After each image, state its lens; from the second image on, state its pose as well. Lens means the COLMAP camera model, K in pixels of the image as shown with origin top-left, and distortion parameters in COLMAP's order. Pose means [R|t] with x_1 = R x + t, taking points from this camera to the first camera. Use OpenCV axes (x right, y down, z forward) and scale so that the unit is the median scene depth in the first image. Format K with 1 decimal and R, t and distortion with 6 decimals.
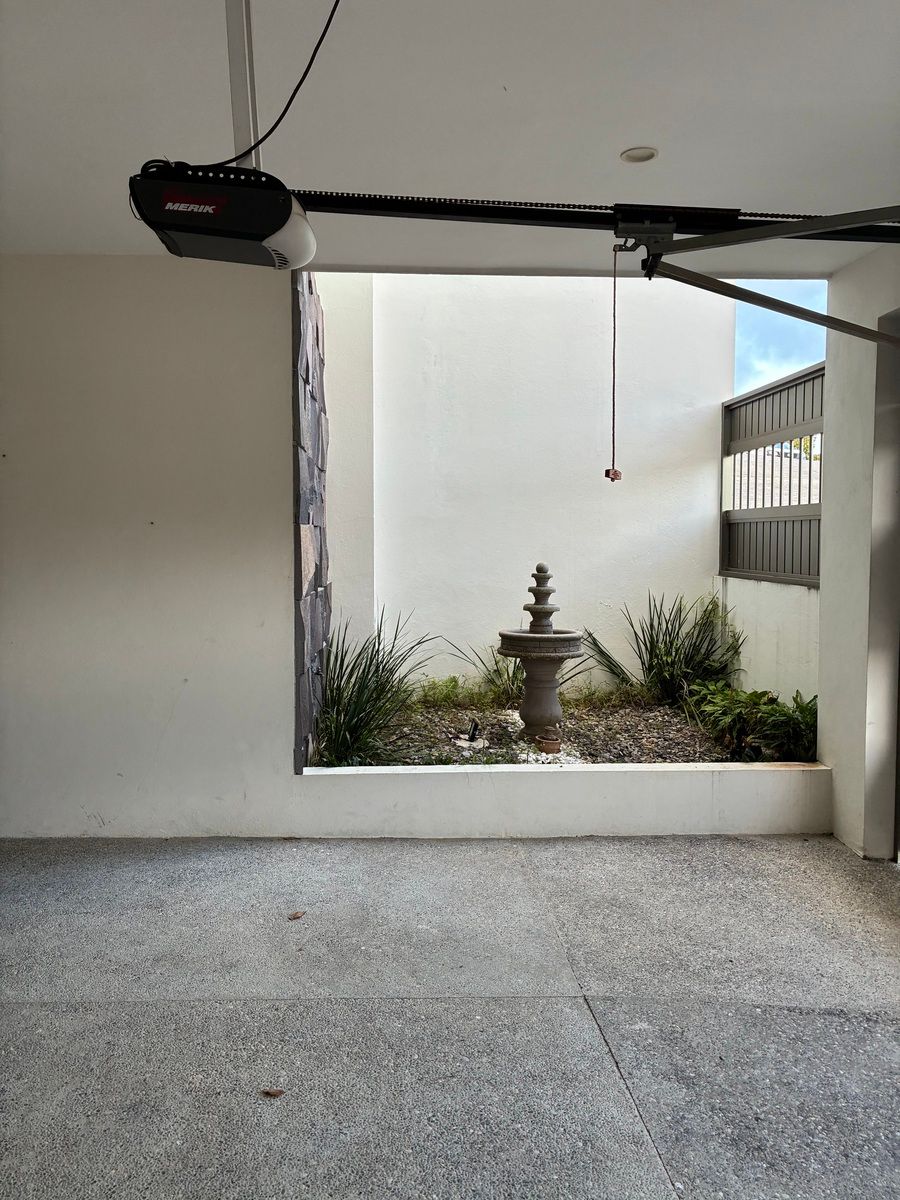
lens RADIAL K [[901.3, 0, 448.5], [0, 901.3, 602.0], [0, 0, 1]] dist [0.045123, -0.039525]
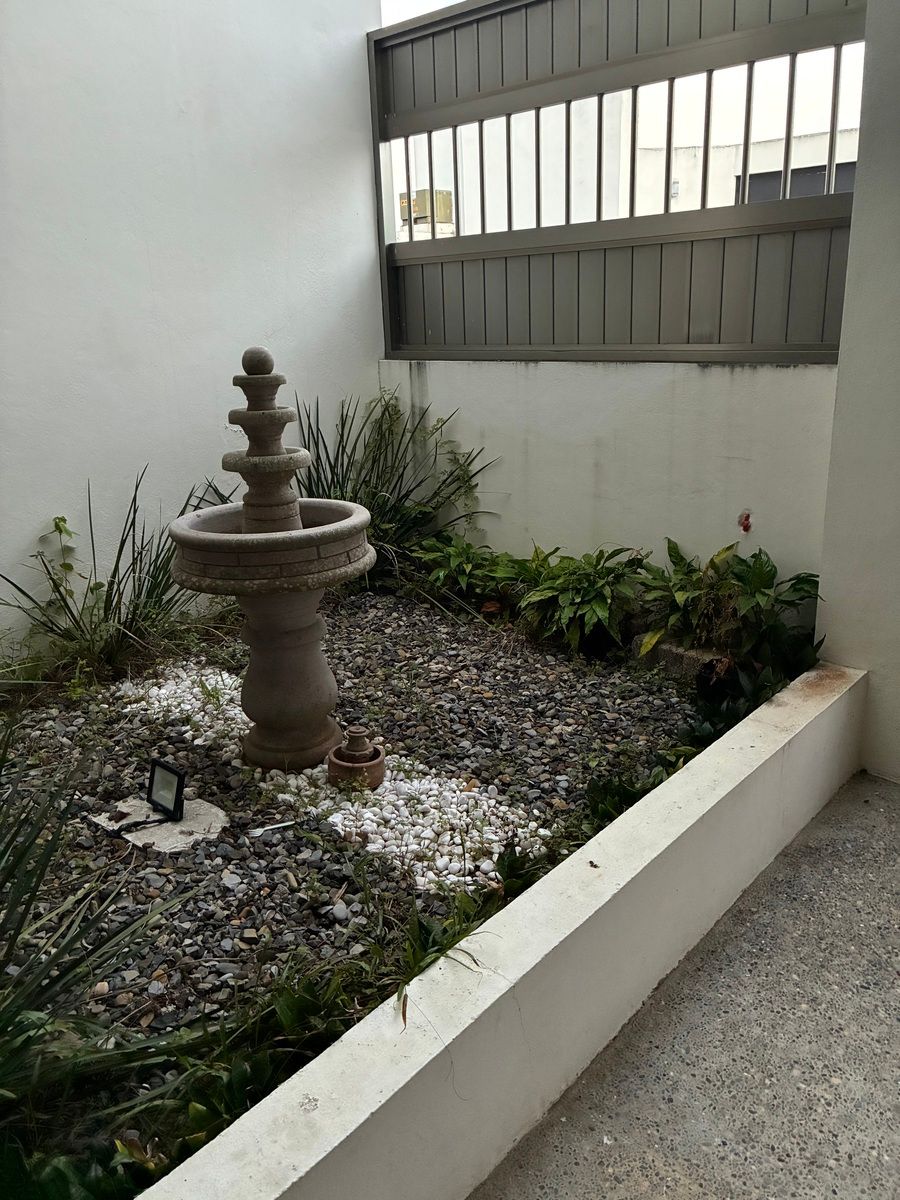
lens RADIAL K [[901.3, 0, 451.8], [0, 901.3, 593.6], [0, 0, 1]] dist [0.045123, -0.039525]
pose [[0.714097, -0.232485, 0.660315, -0.125030], [0.084576, 0.964987, 0.248290, -0.029846], [-0.694919, -0.121457, 0.708757, 0.630323]]
